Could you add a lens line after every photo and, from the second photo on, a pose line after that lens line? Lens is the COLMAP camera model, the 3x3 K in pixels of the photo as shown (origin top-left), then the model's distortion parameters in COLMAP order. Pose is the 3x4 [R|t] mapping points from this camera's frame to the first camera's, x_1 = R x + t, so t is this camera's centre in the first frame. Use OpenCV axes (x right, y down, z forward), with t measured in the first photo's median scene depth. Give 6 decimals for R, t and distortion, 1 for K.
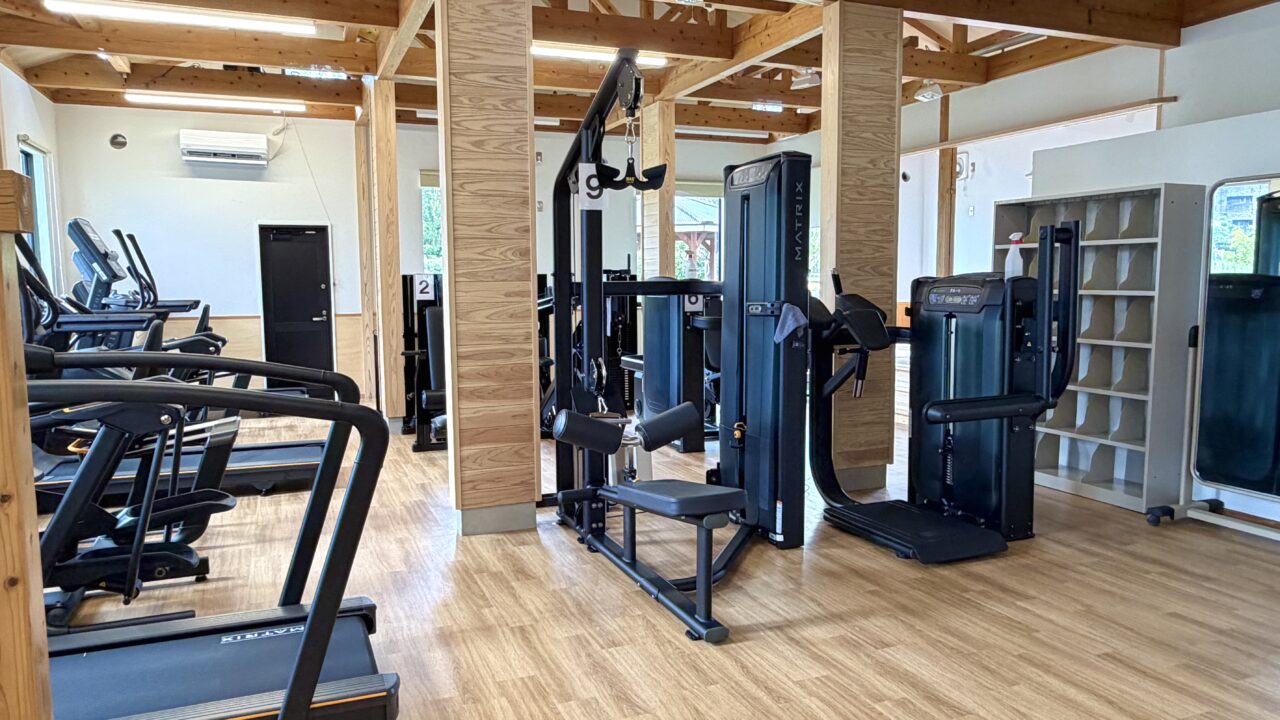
lens RADIAL K [[881.2, 0, 637.3], [0, 881.2, 359.7], [0, 0, 1]] dist [-0.001576, 0.003124]
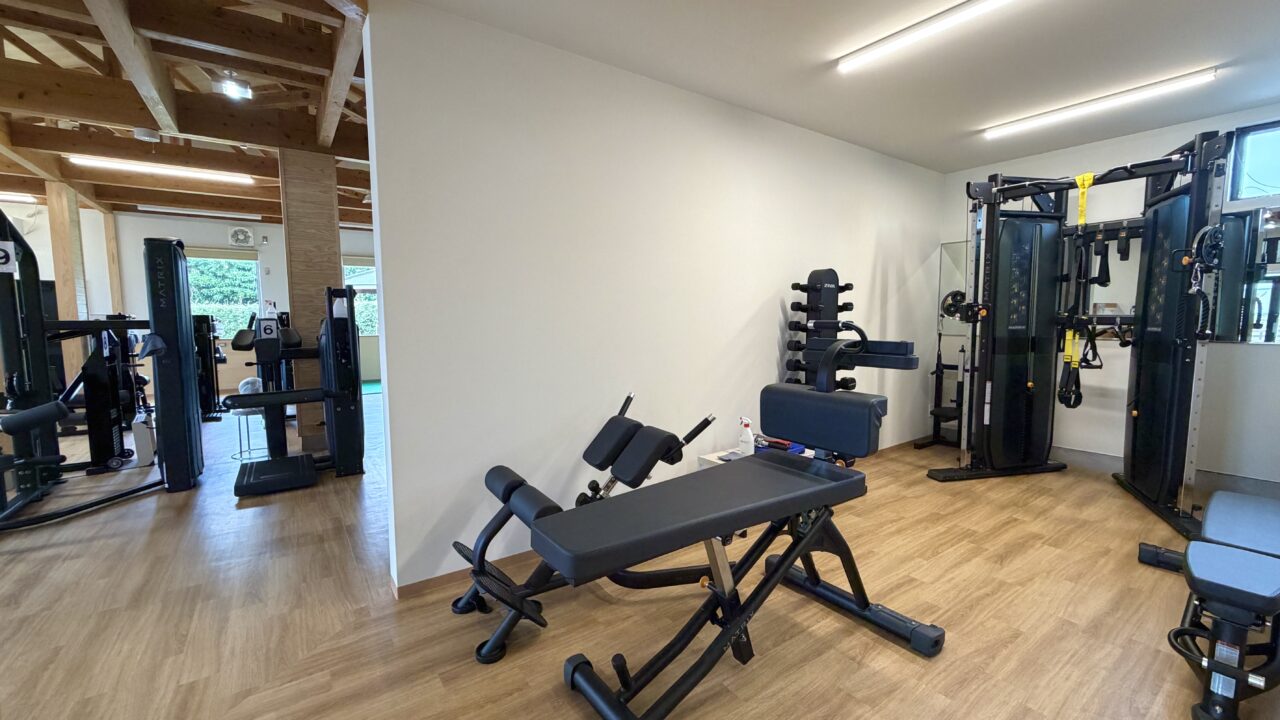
lens RADIAL K [[513.0, 0, 640.7], [0, 513.0, 357.1], [0, 0, 1]] dist [-0.000304, 0.000027]
pose [[0.973667, -0.015687, 0.227434, 0.704710], [0.018885, 0.999751, -0.011892, 0.002297], [-0.227191, 0.015874, 0.973721, -0.067670]]
